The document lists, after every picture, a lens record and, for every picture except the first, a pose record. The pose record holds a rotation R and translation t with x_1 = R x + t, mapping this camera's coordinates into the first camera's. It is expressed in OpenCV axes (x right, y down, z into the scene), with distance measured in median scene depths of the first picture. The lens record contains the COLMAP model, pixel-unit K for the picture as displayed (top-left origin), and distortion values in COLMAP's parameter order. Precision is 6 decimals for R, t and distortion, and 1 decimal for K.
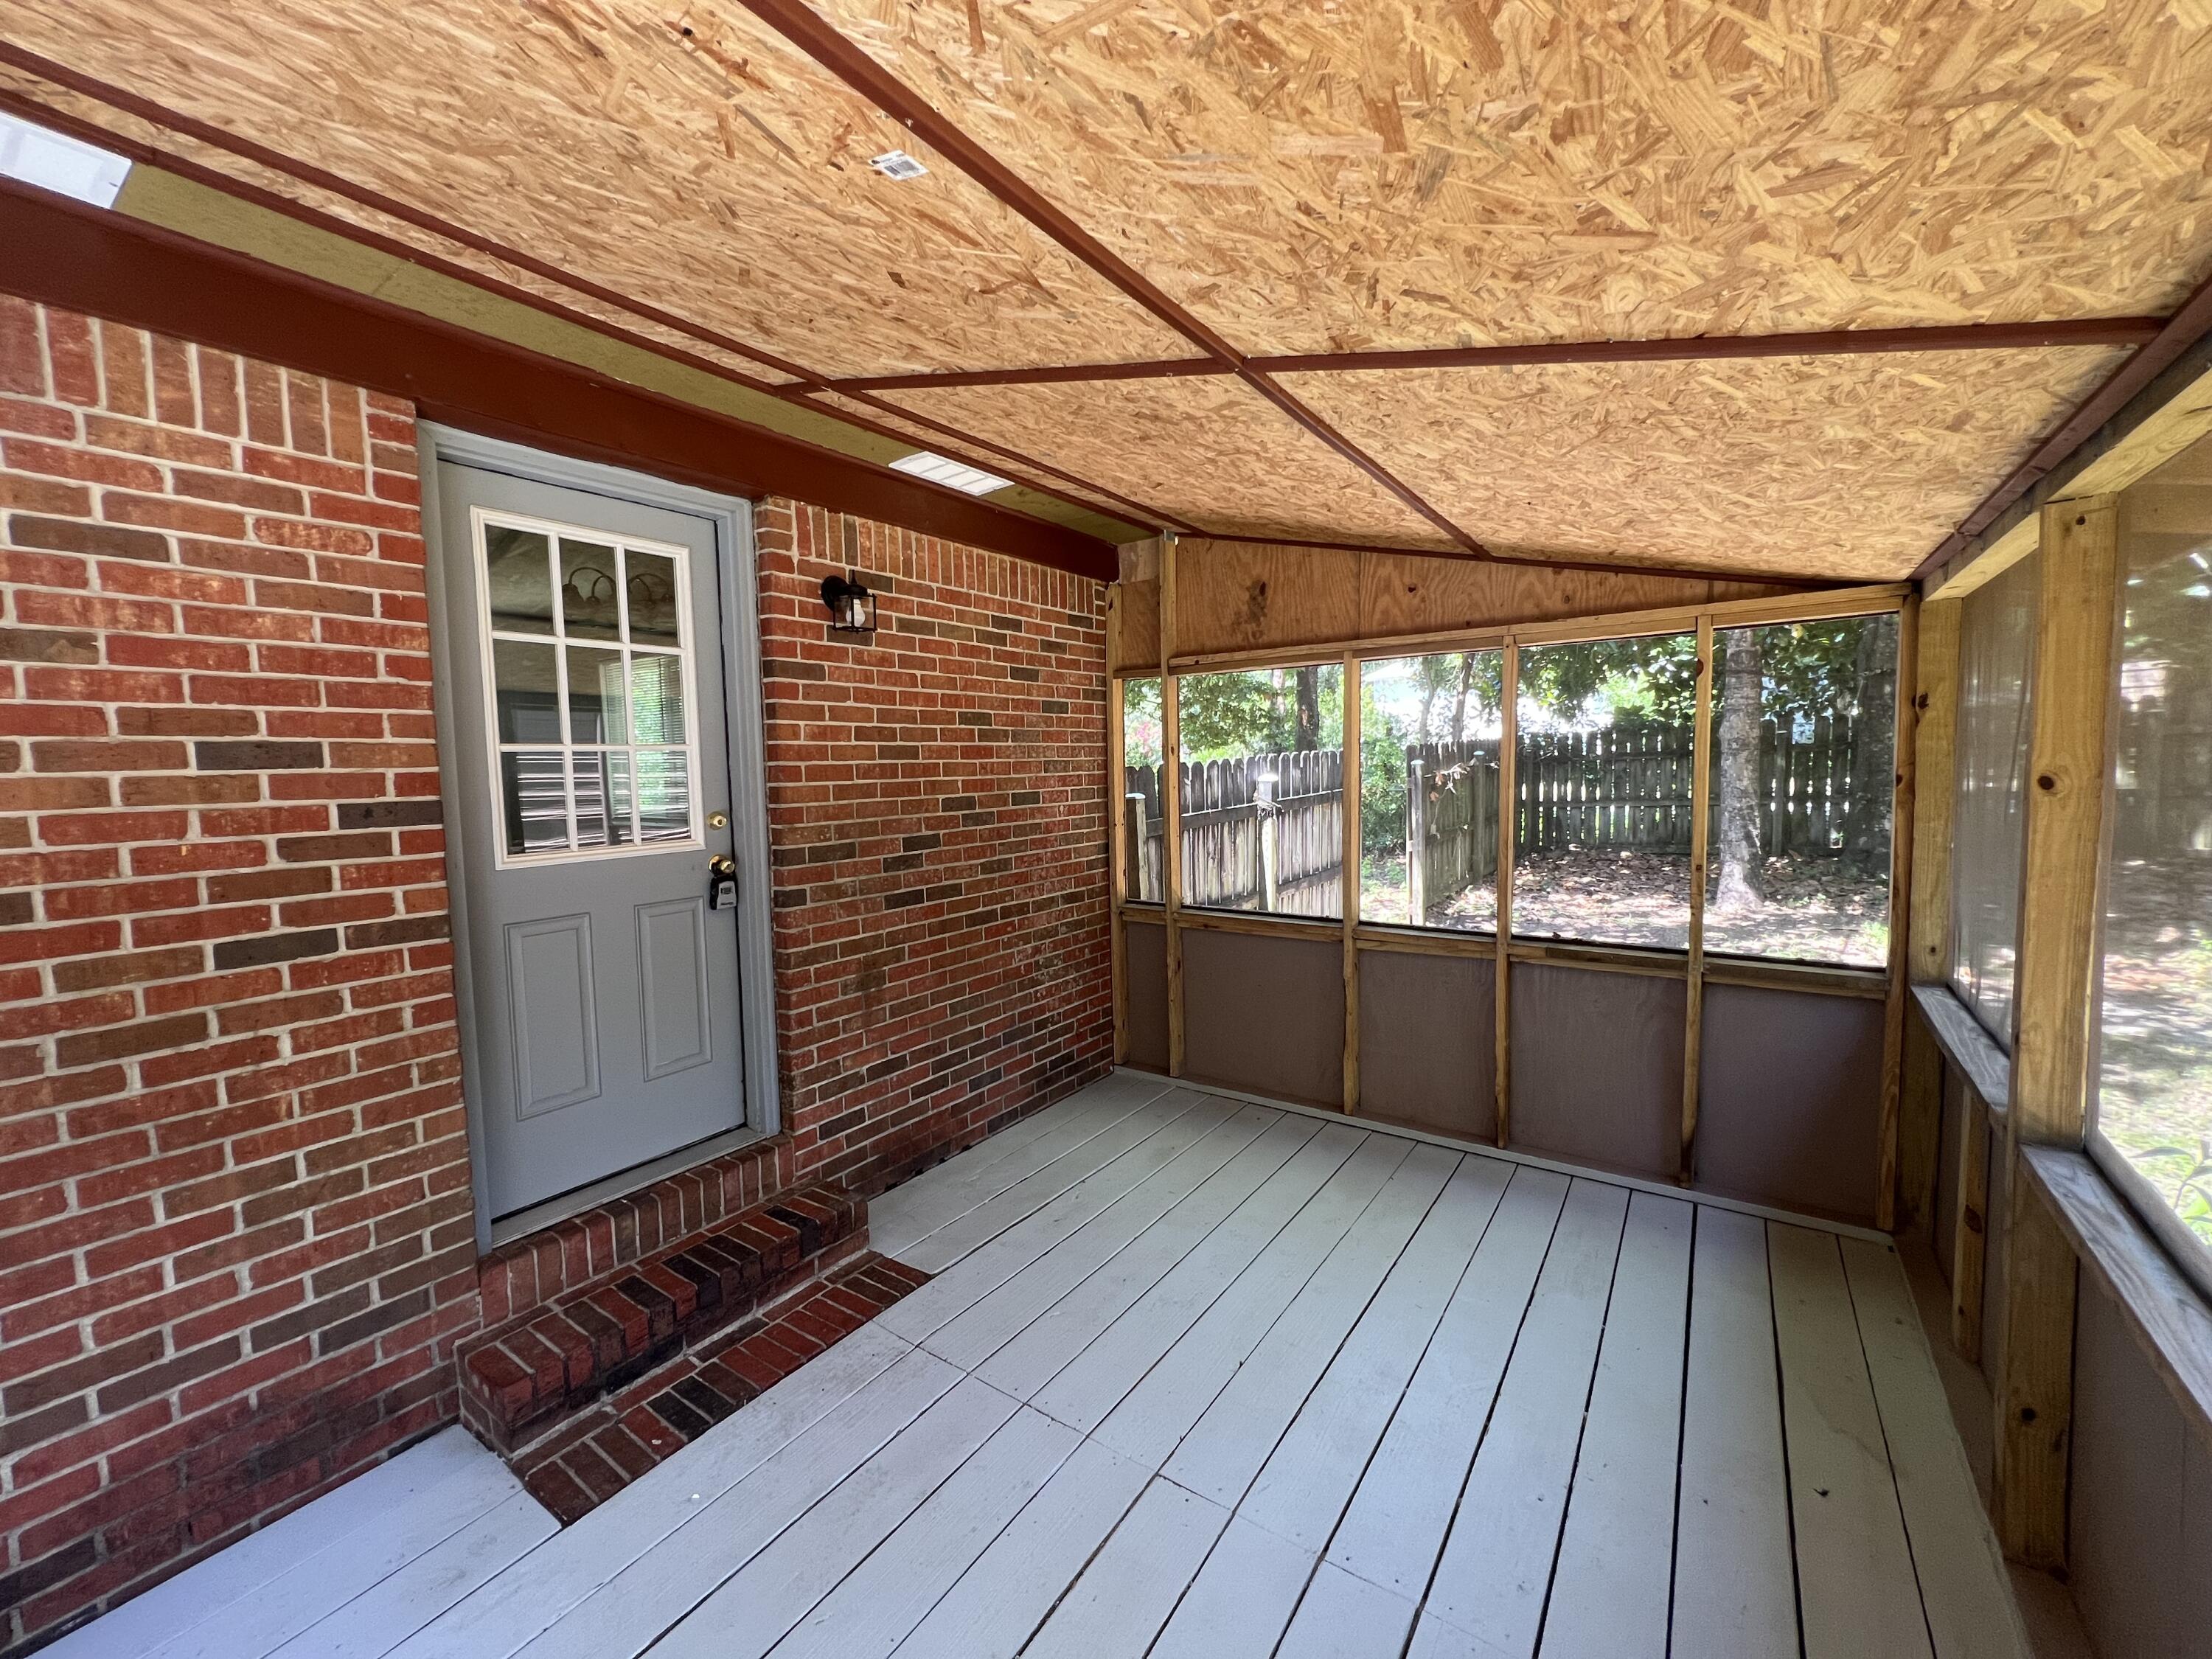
lens RADIAL K [[874.4, 0, 1106.4], [0, 874.4, 821.6], [0, 0, 1]] dist [-0.008056, 0.001637]
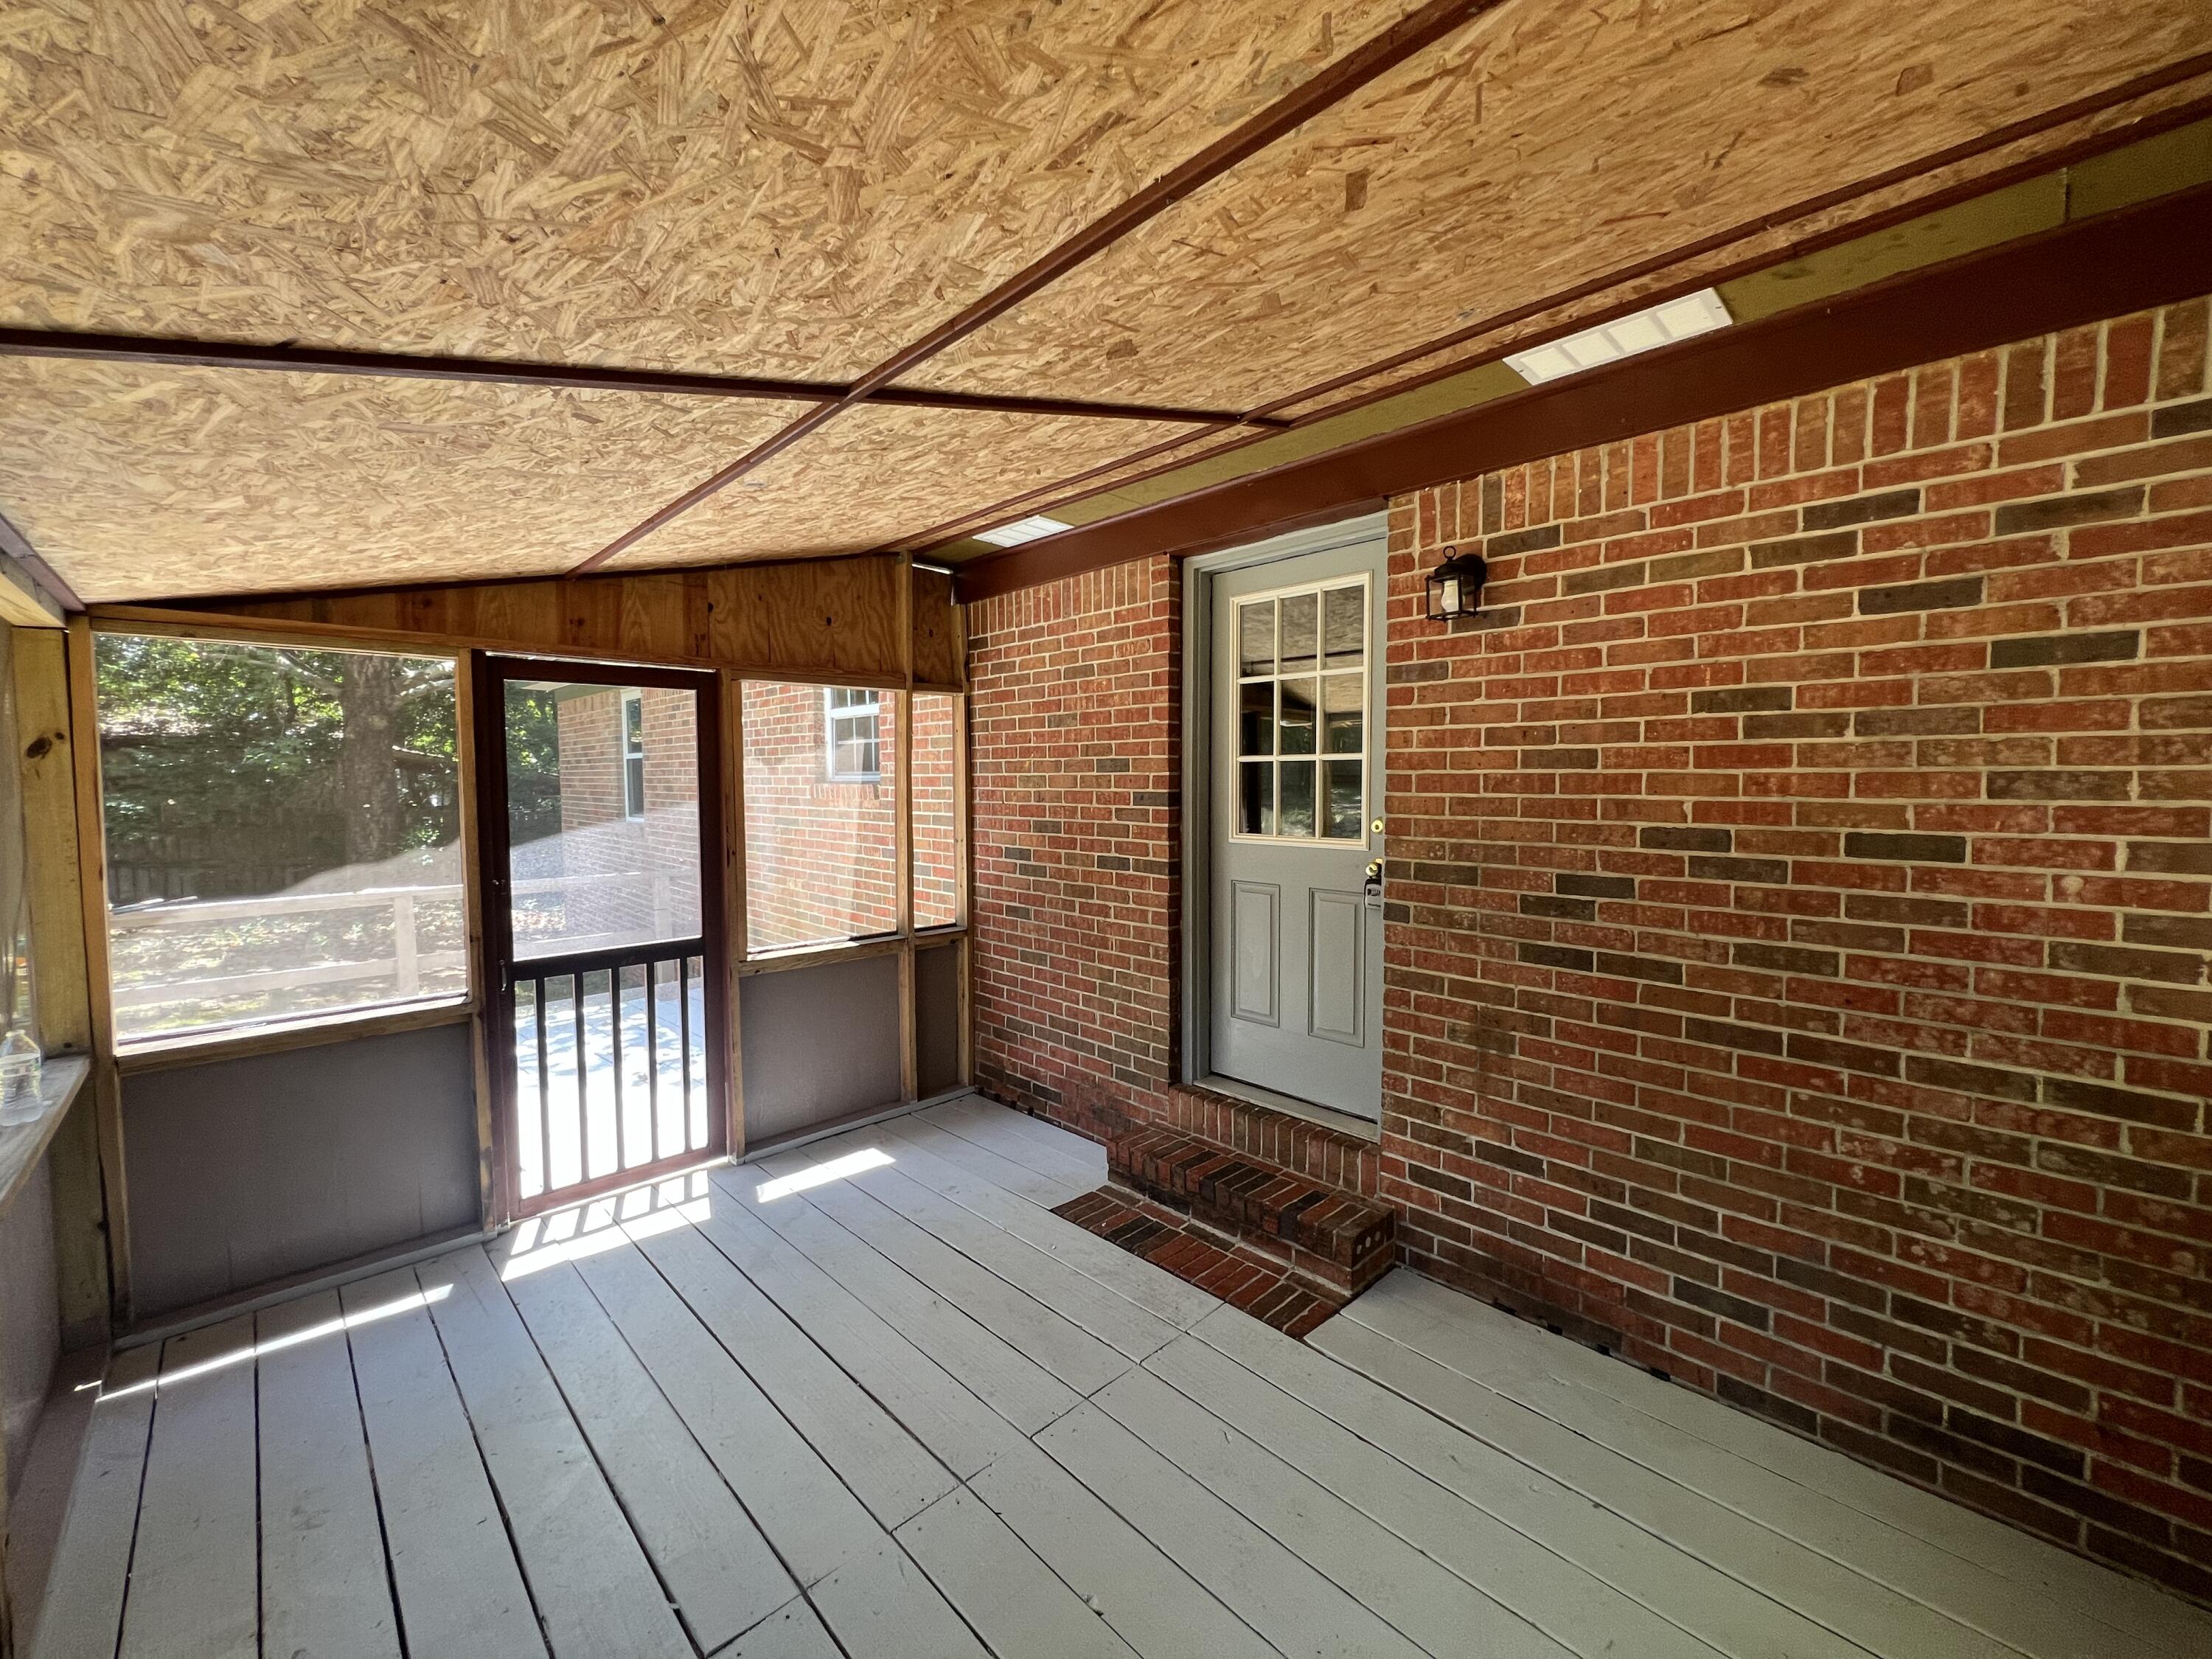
lens RADIAL K [[874.4, 0, 1103.8], [0, 874.4, 831.1], [0, 0, 1]] dist [-0.008056, 0.001637]
pose [[-0.180767, 0.076211, -0.980569, 0.593904], [-0.066393, 0.993774, 0.089477, -0.061634], [0.981282, 0.081277, -0.174582, 0.791435]]
